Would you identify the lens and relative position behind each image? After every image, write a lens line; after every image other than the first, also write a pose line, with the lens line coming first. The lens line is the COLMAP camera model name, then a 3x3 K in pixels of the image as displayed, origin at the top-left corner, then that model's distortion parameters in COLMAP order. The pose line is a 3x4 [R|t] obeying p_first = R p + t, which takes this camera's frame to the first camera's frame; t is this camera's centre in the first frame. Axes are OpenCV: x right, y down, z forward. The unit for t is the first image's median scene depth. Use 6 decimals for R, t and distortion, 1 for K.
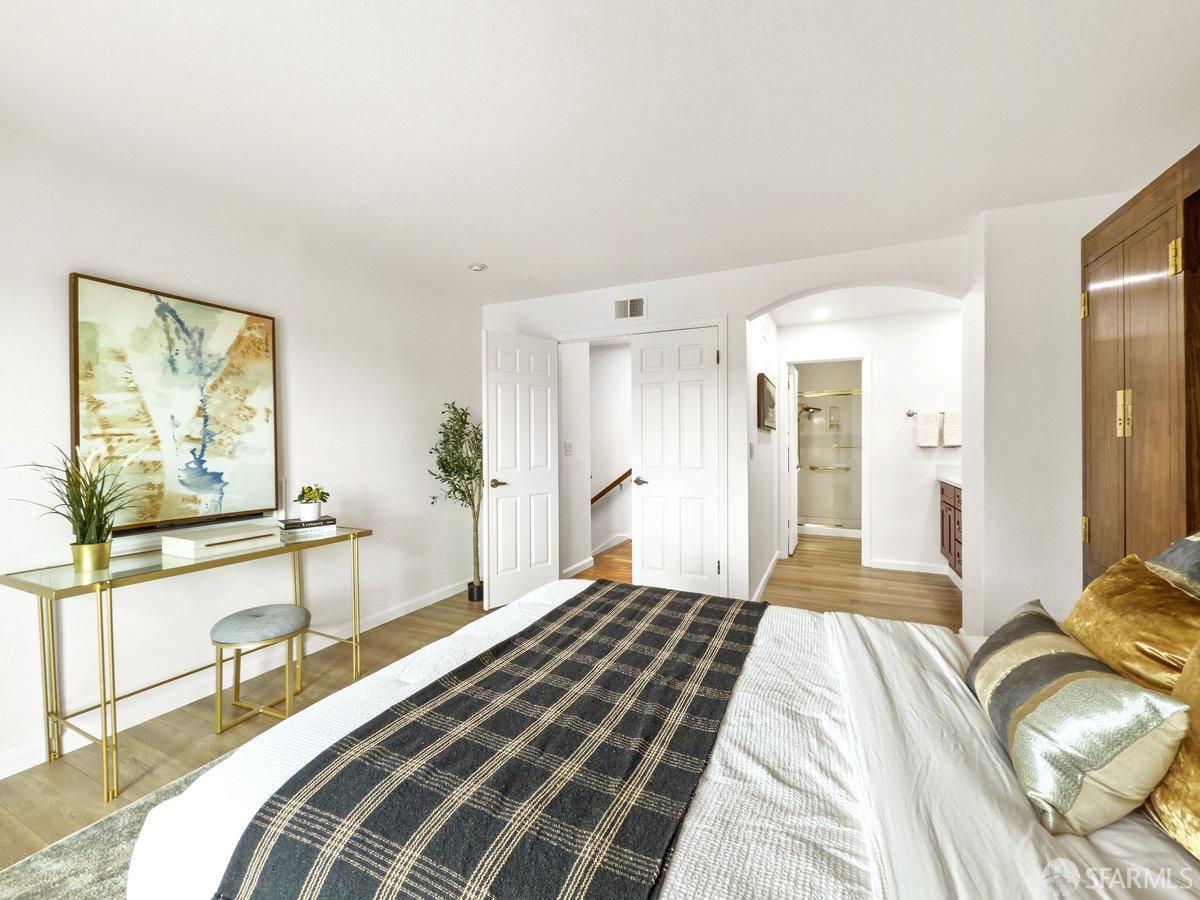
lens RADIAL K [[486.7, 0, 597.8], [0, 486.7, 443.9], [0, 0, 1]] dist [-0.000312, -0.000074]
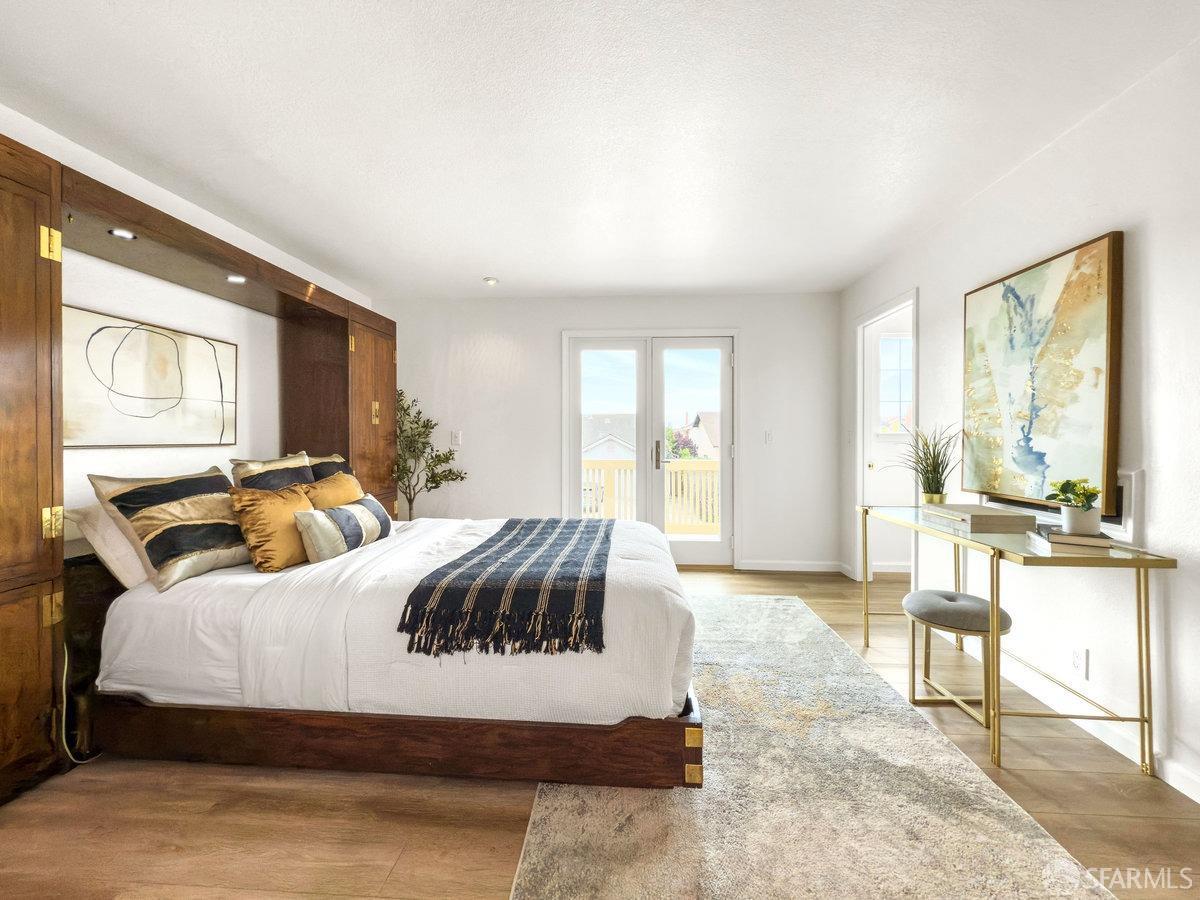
lens RADIAL K [[486.7, 0, 597.8], [0, 486.7, 443.9], [0, 0, 1]] dist [-0.000312, -0.000074]
pose [[-0.930363, 0.007016, -0.366572, 0.283327], [0.000522, 0.999841, 0.017814, 0.027432], [0.366639, 0.016382, -0.930219, 1.533367]]
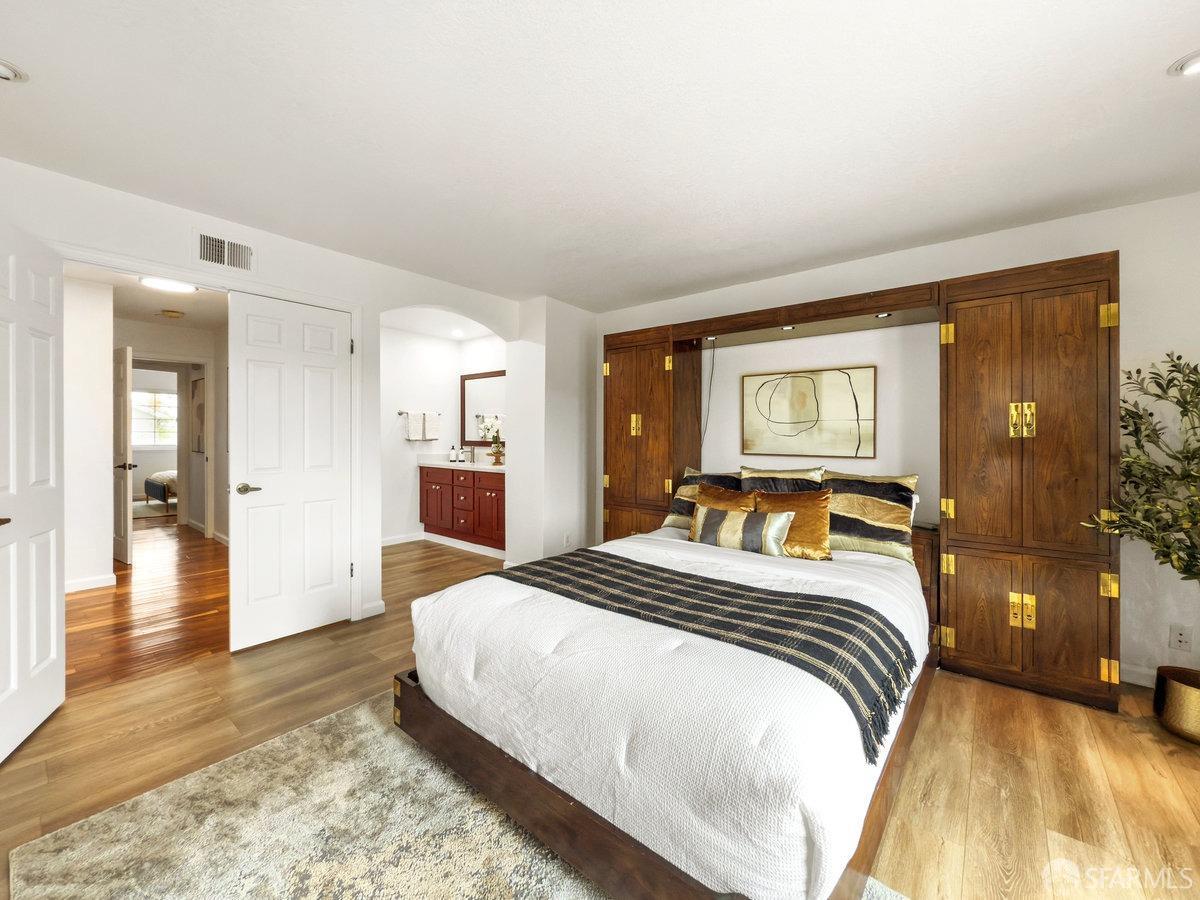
lens RADIAL K [[496.0, 0, 578.5], [0, 496.0, 446.0], [0, 0, 1]] dist [-0.000694, -0.000073]
pose [[0.260804, -0.018767, 0.965209, -0.843925], [-0.000450, 0.999809, 0.019562, -0.008650], [-0.965392, -0.005536, 0.260746, 0.487354]]
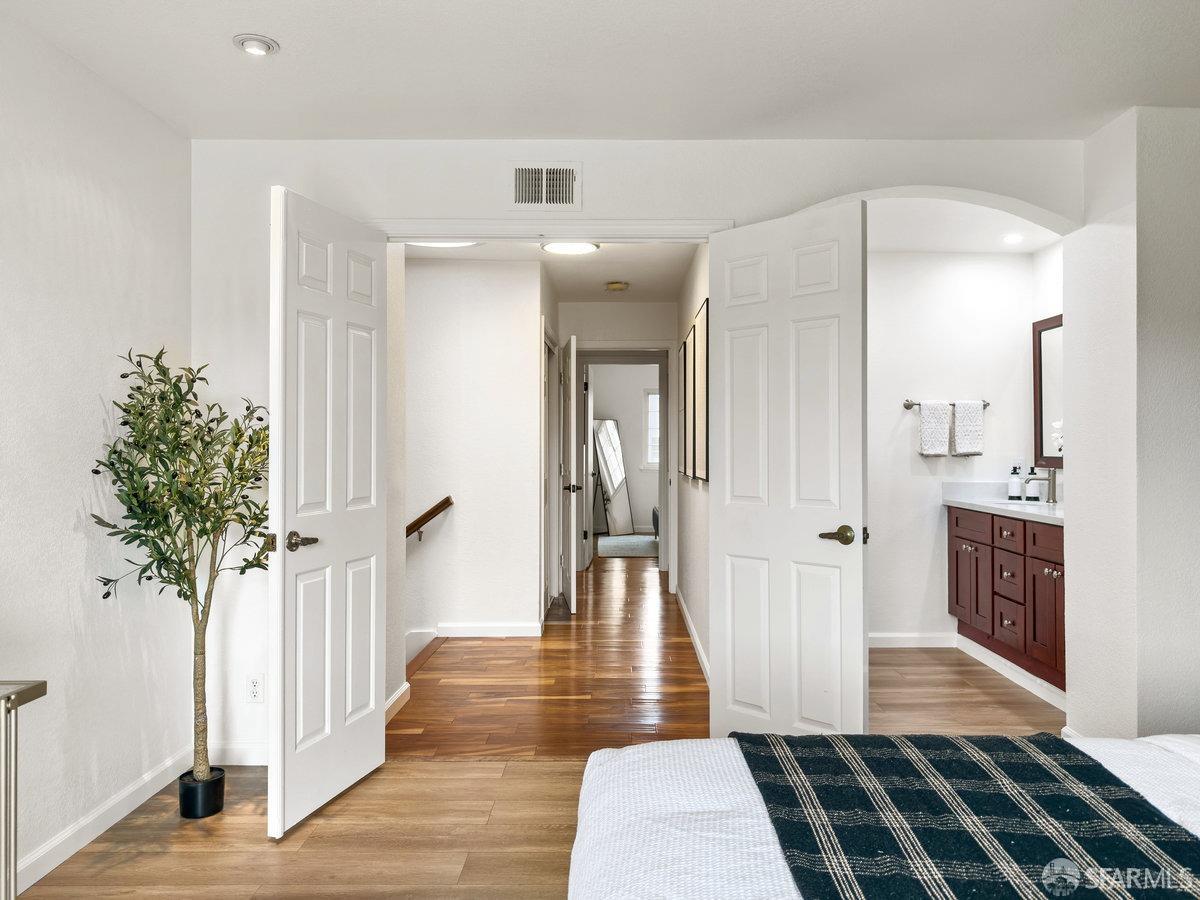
lens RADIAL K [[857.6, 0, 597.2], [0, 857.6, 441.8], [0, 0, 1]] dist [-0.011403, -0.001021]
pose [[0.904469, 0.003893, 0.426522, -0.437008], [0.001489, 0.999923, -0.012286, 0.002034], [-0.426537, 0.011748, 0.904394, 0.272858]]
